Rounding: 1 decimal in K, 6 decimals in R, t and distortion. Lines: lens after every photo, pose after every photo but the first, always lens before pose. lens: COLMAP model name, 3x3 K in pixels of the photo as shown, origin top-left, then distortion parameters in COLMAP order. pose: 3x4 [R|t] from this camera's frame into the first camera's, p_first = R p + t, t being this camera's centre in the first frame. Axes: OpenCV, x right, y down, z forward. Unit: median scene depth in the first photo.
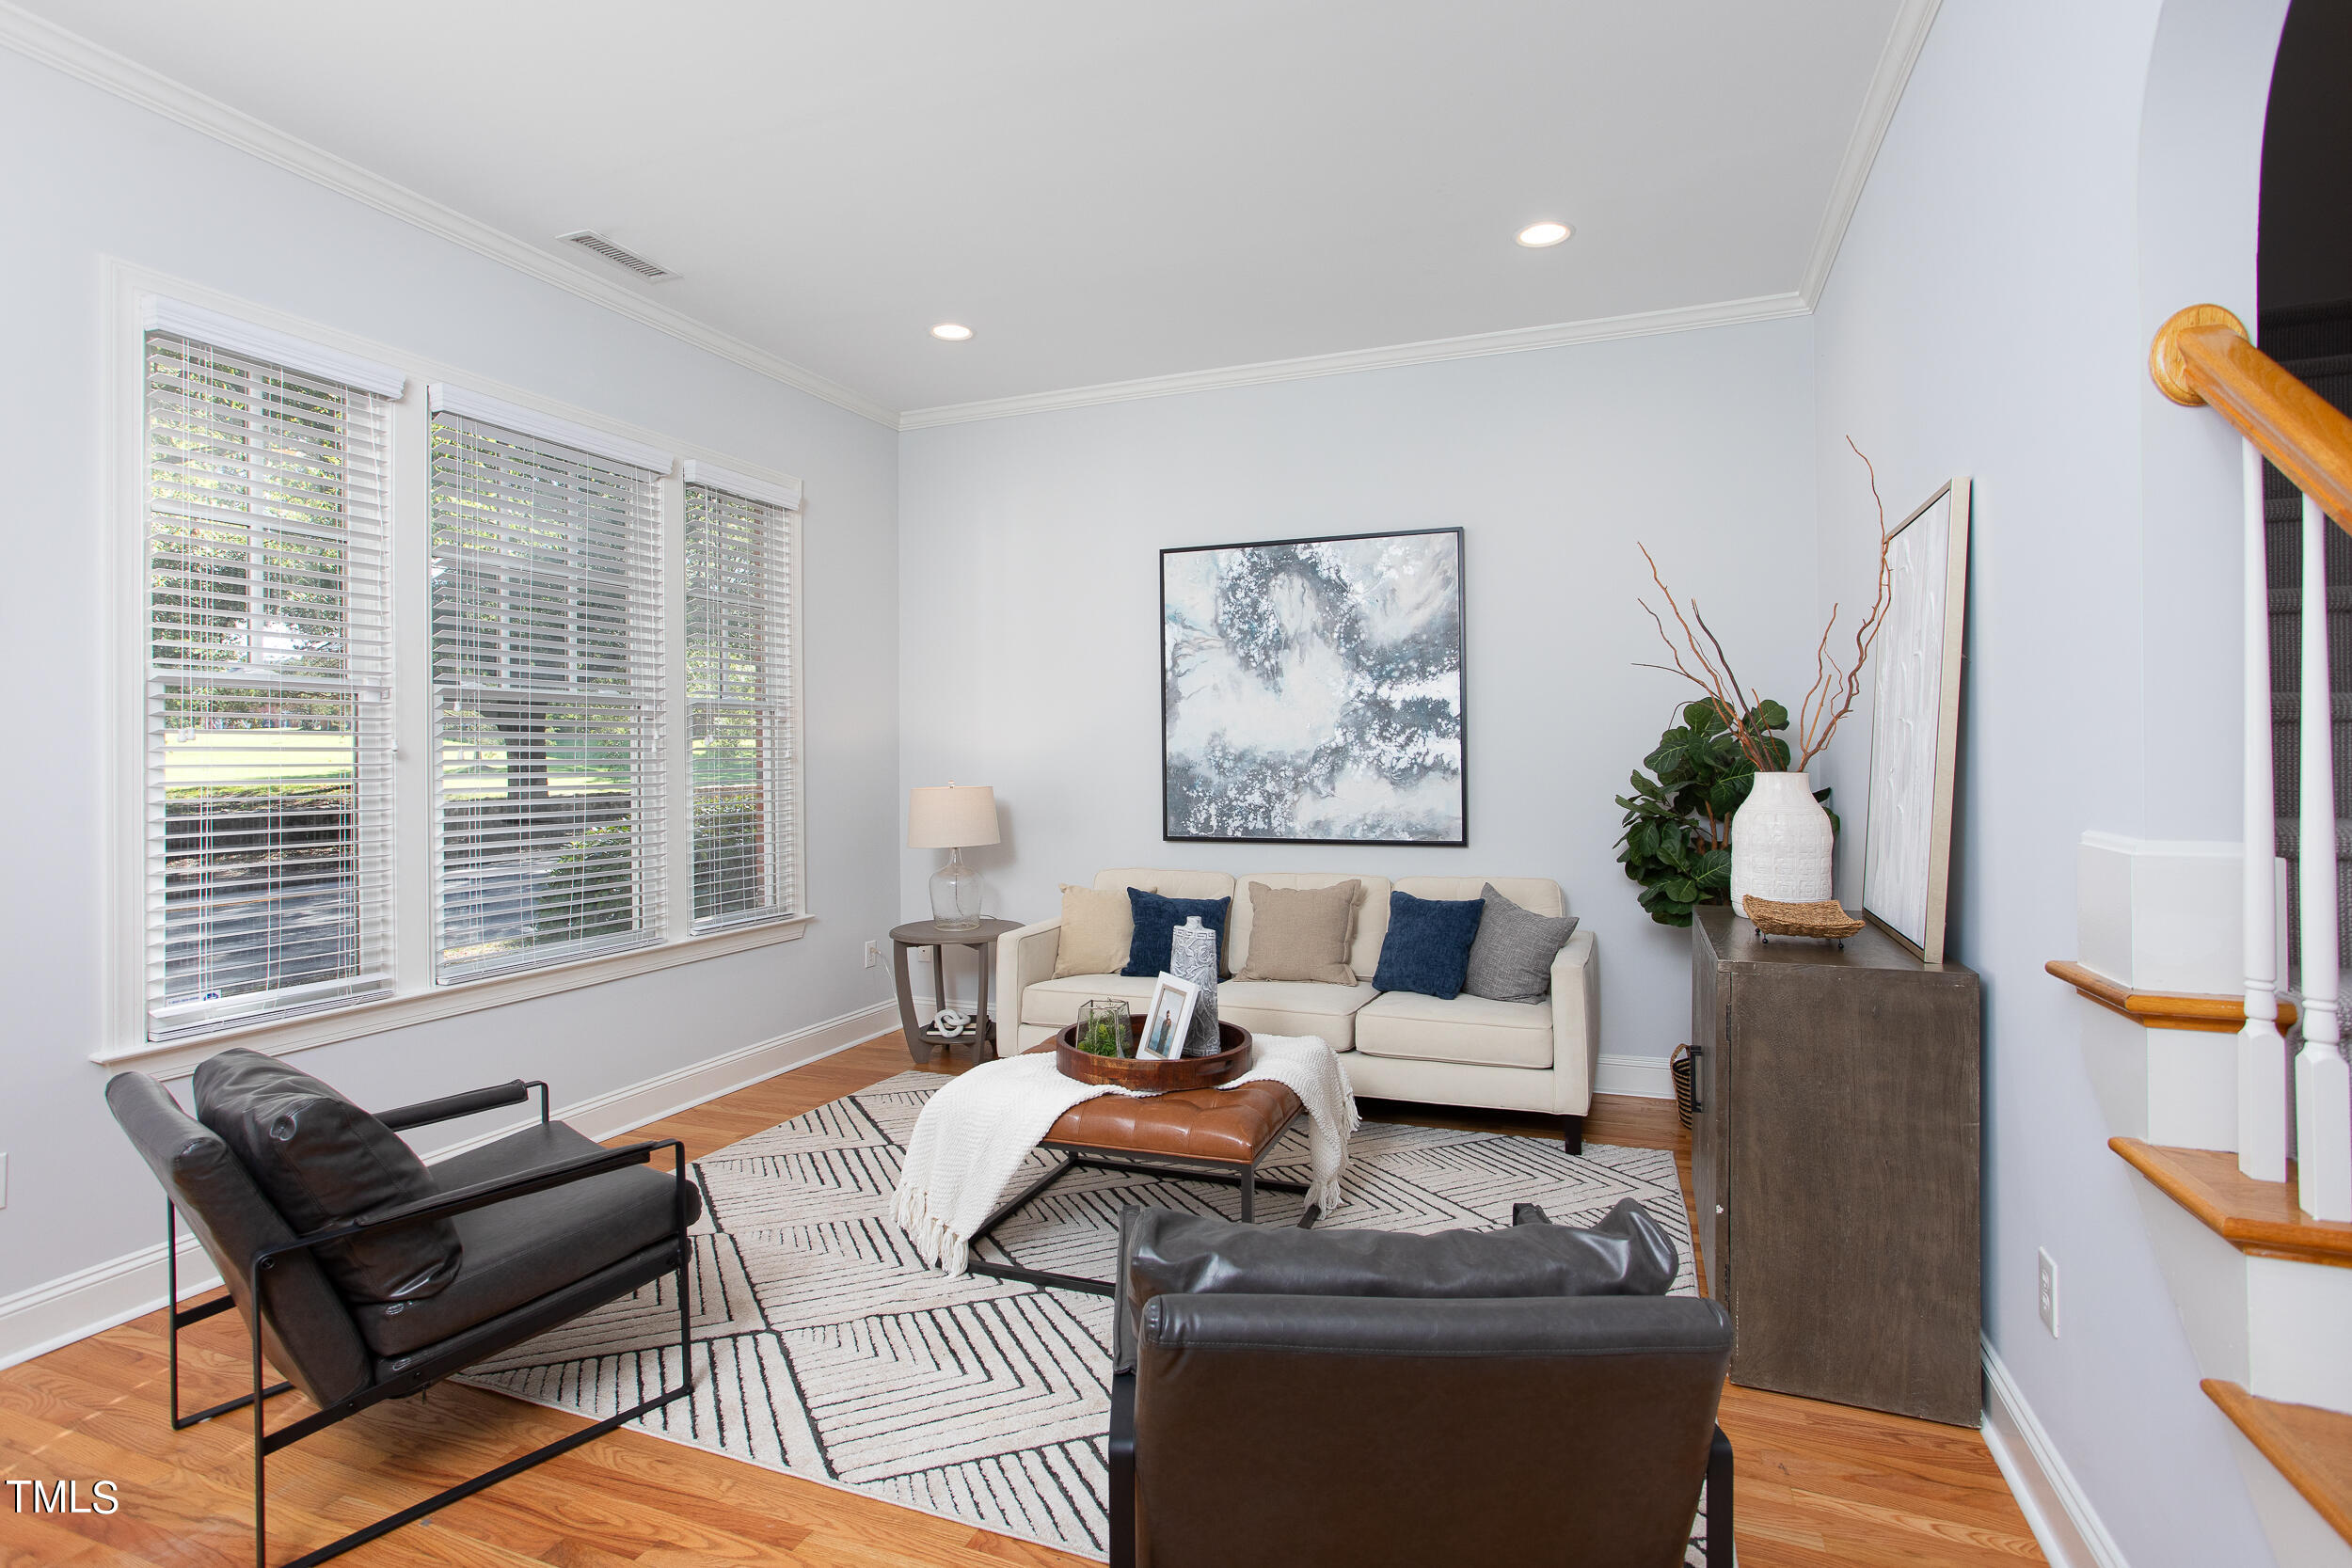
lens RADIAL K [[1167.8, 0, 1169.2], [0, 1167.8, 751.3], [0, 0, 1]] dist [-0.066165, 0.071244]
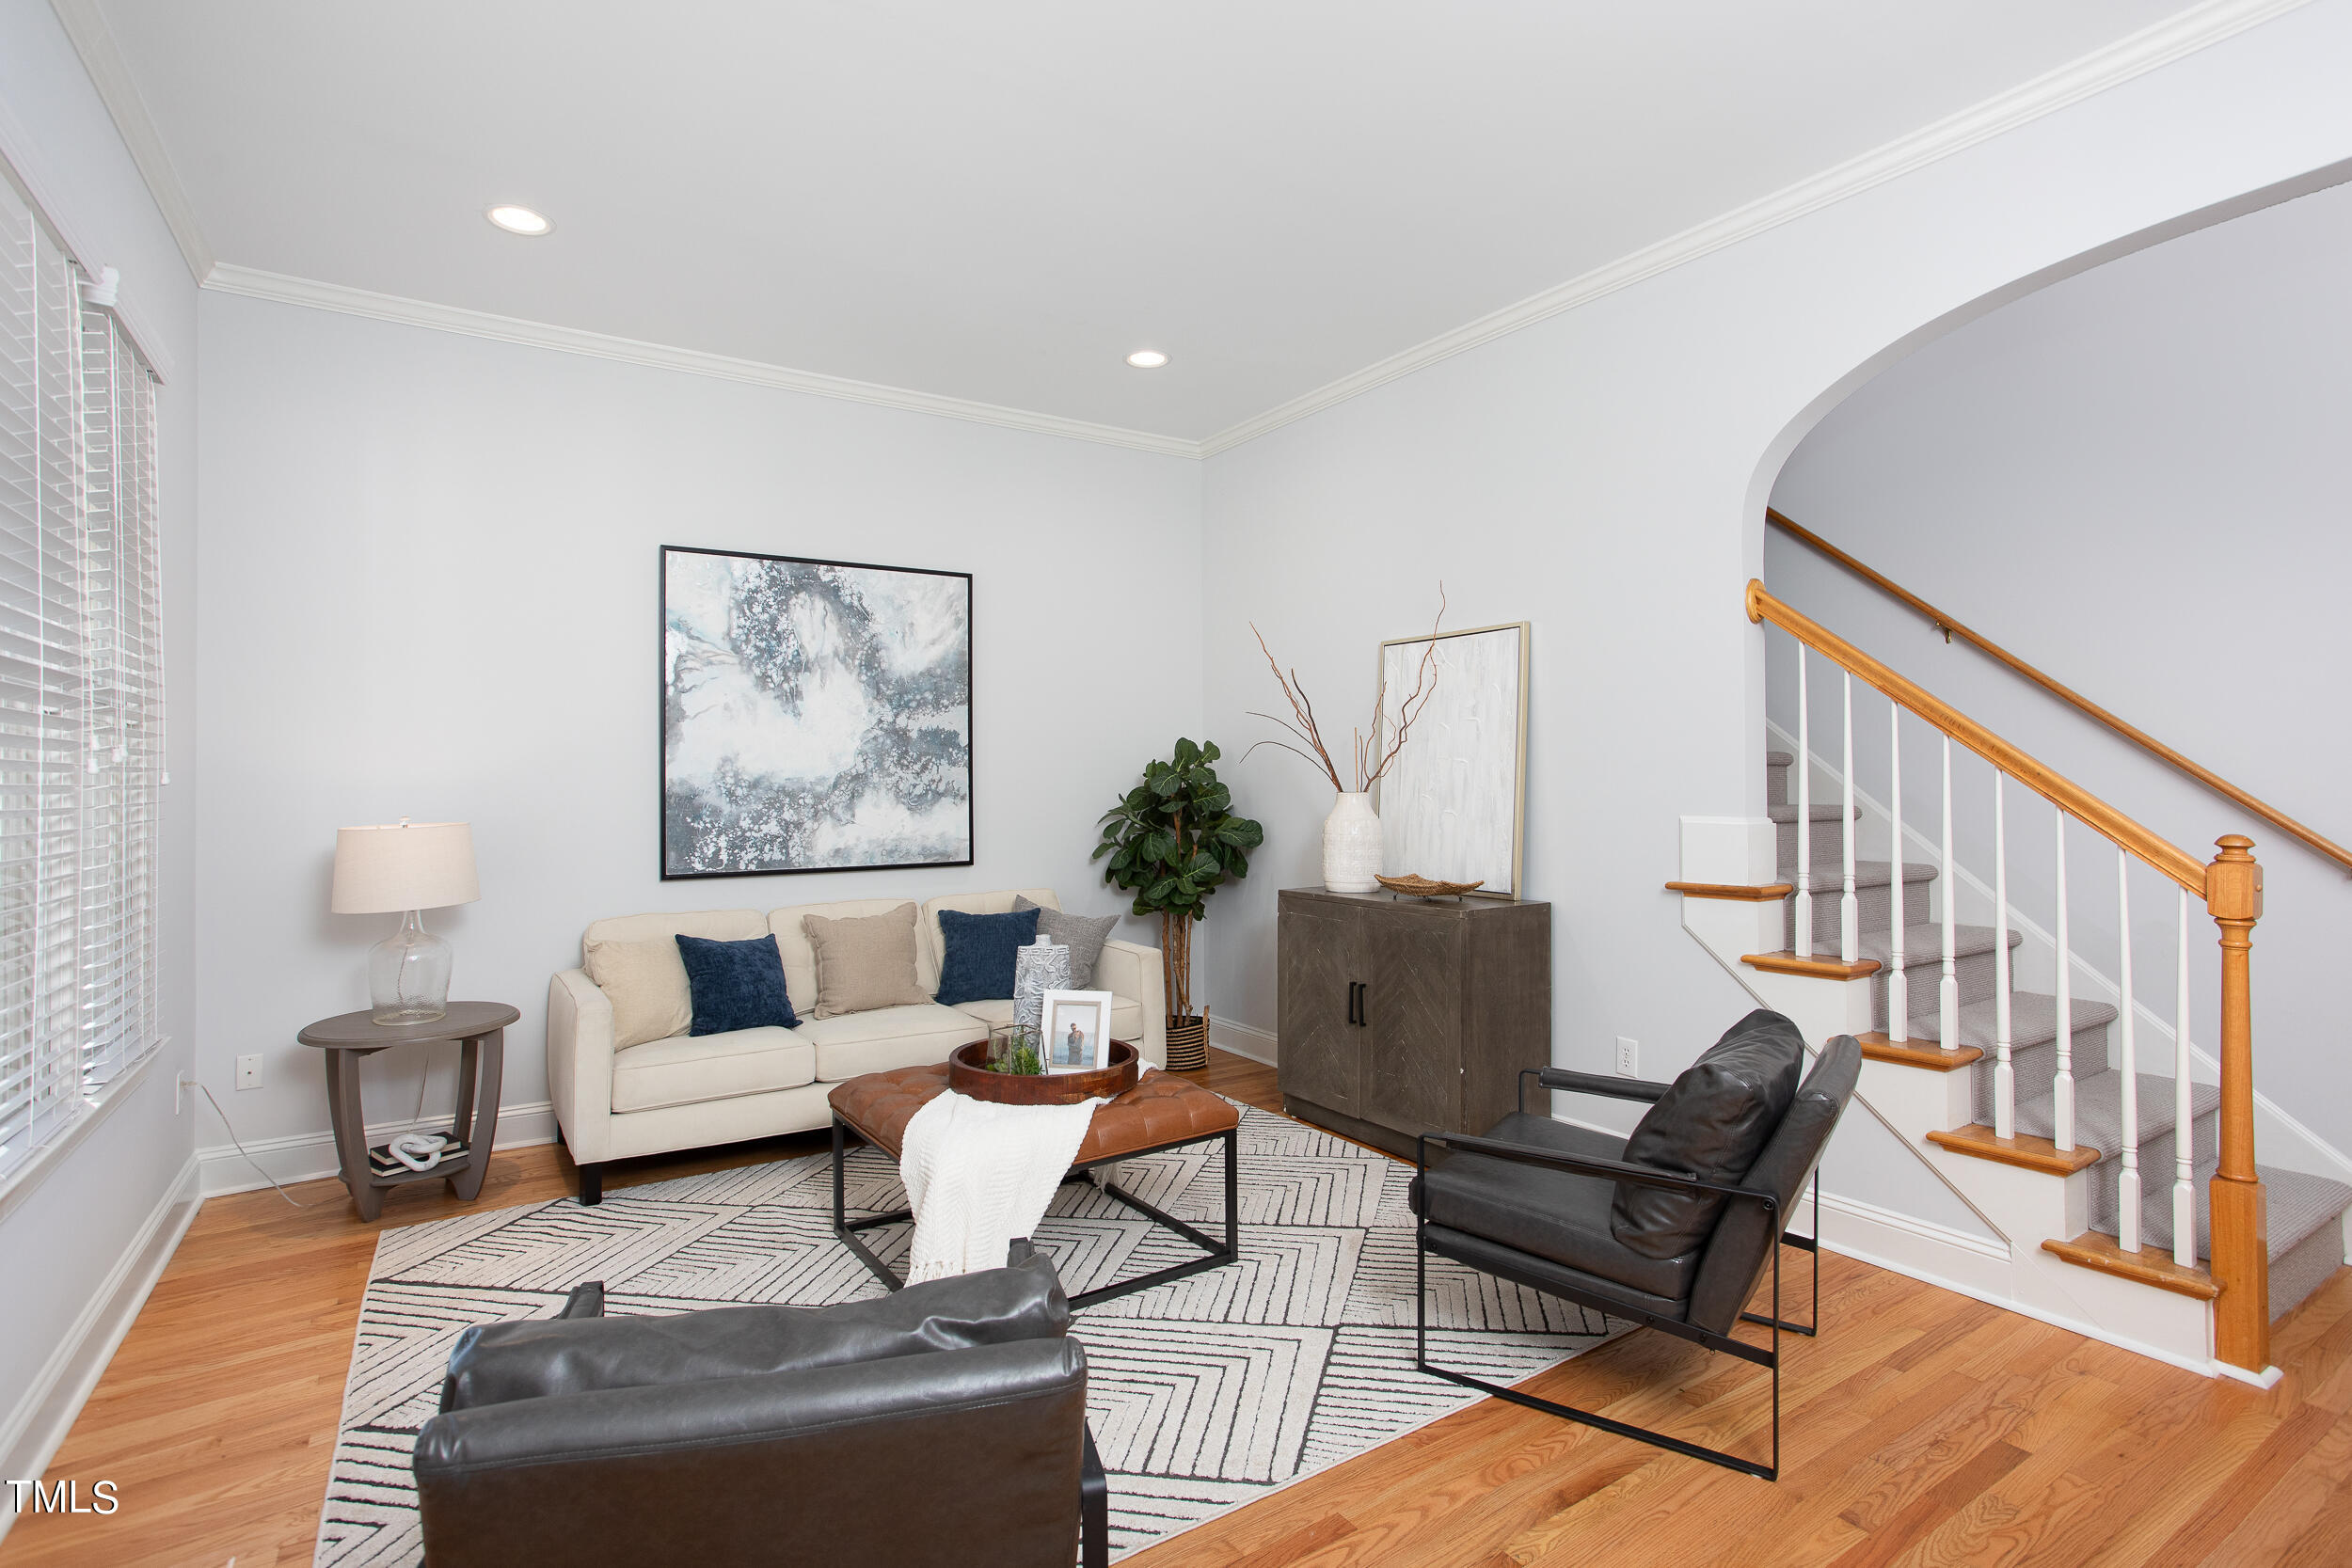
lens RADIAL K [[1134.4, 0, 1203.0], [0, 1134.4, 771.6], [0, 0, 1]] dist [-0.020356, 0.000804]
pose [[0.577633, 0.007662, 0.816261, -0.487512], [-0.001384, 0.999964, -0.008407, 0.002207], [-0.816295, 0.003727, 0.577623, 0.199225]]
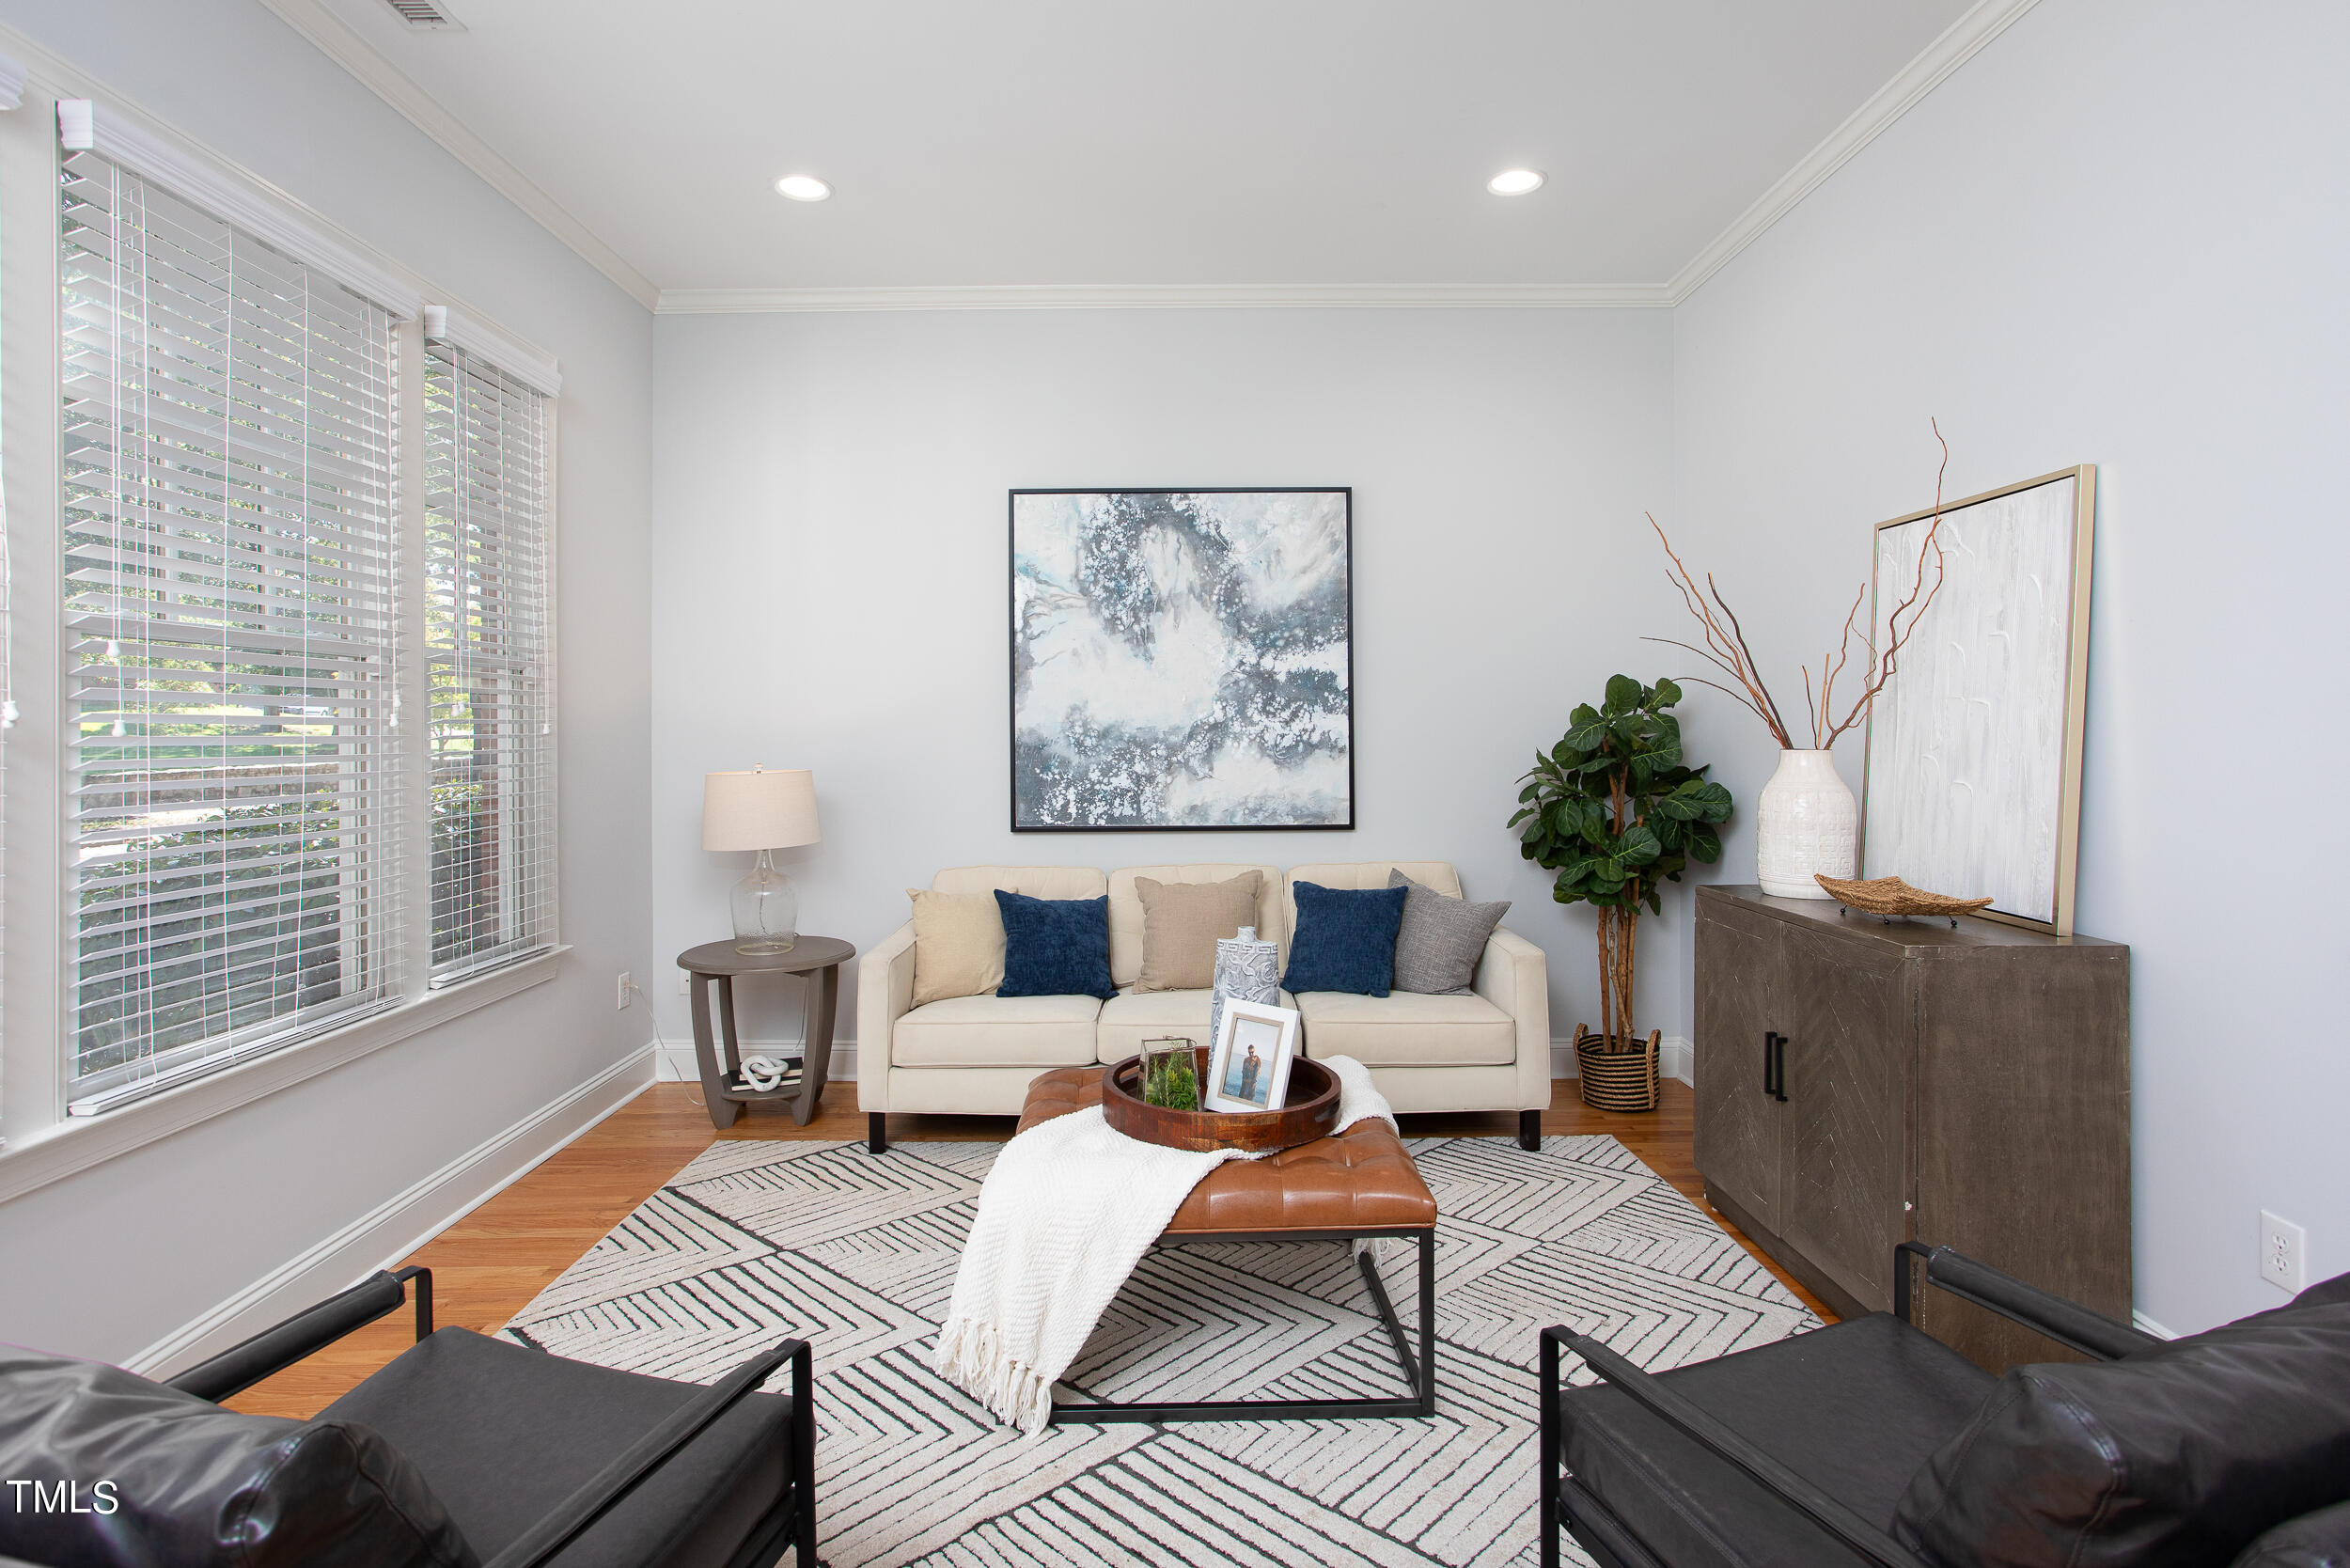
lens RADIAL K [[1200.3, 0, 1168.3], [0, 1200.3, 724.6], [0, 0, 1]] dist [-0.067649, 0.061906]
pose [[0.930931, 0.003550, 0.365178, -0.231255], [-0.002782, 0.999993, -0.002630, 0.000354], [-0.365184, 0.001433, 0.930934, 0.156792]]
